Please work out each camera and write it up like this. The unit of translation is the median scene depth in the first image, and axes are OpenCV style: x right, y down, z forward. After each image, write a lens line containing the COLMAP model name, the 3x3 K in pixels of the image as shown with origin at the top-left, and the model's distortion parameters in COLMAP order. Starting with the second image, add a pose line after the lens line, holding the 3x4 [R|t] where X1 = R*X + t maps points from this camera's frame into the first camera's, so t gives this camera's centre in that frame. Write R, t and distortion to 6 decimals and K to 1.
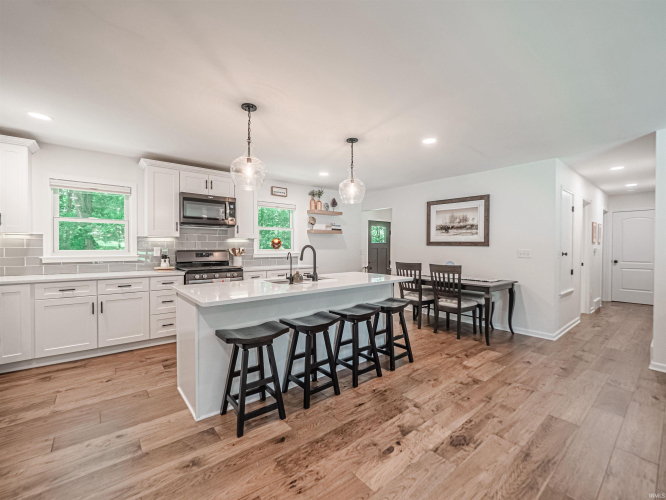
lens RADIAL K [[288.9, 0, 329.9], [0, 288.9, 251.1], [0, 0, 1]] dist [0.000860, 0.000285]
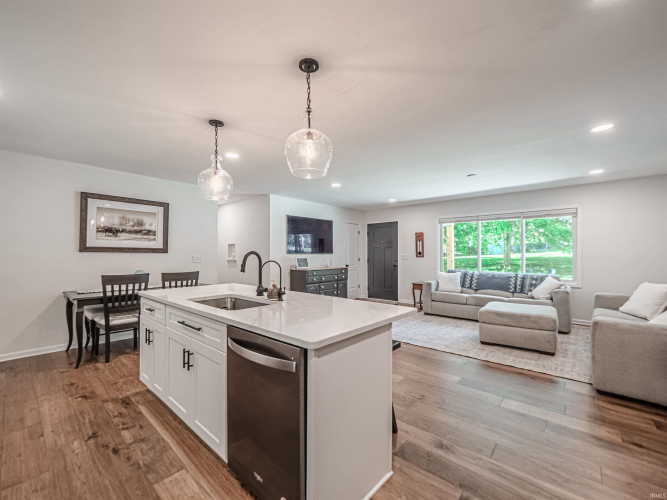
lens RADIAL K [[288.3, 0, 328.5], [0, 288.3, 250.3], [0, 0, 1]] dist [-0.003817, 0.000028]
pose [[-0.153839, 0.009401, 0.988051, -0.601812], [0.015388, 0.999856, -0.007117, -0.010220], [-0.987976, 0.014109, -0.153961, 0.633630]]
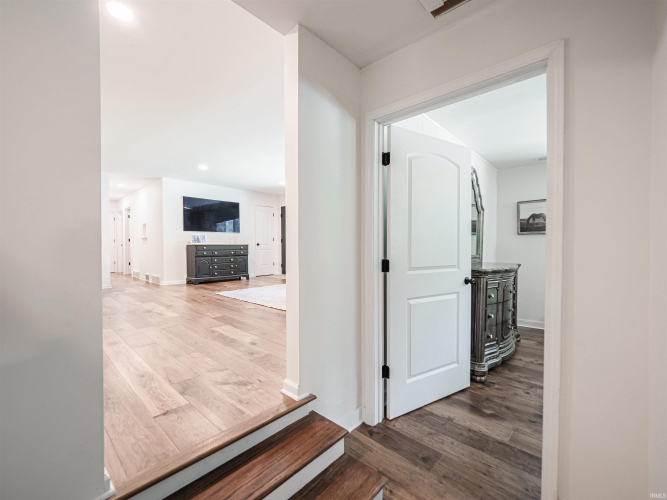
lens RADIAL K [[282.6, 0, 336.2], [0, 282.6, 251.8], [0, 0, 1]] dist [-0.002831, -0.000226]
pose [[-0.150094, -0.020155, 0.988466, -0.844128], [0.018670, 0.999556, 0.023216, 0.089693], [-0.988495, 0.021939, -0.149651, 0.011866]]
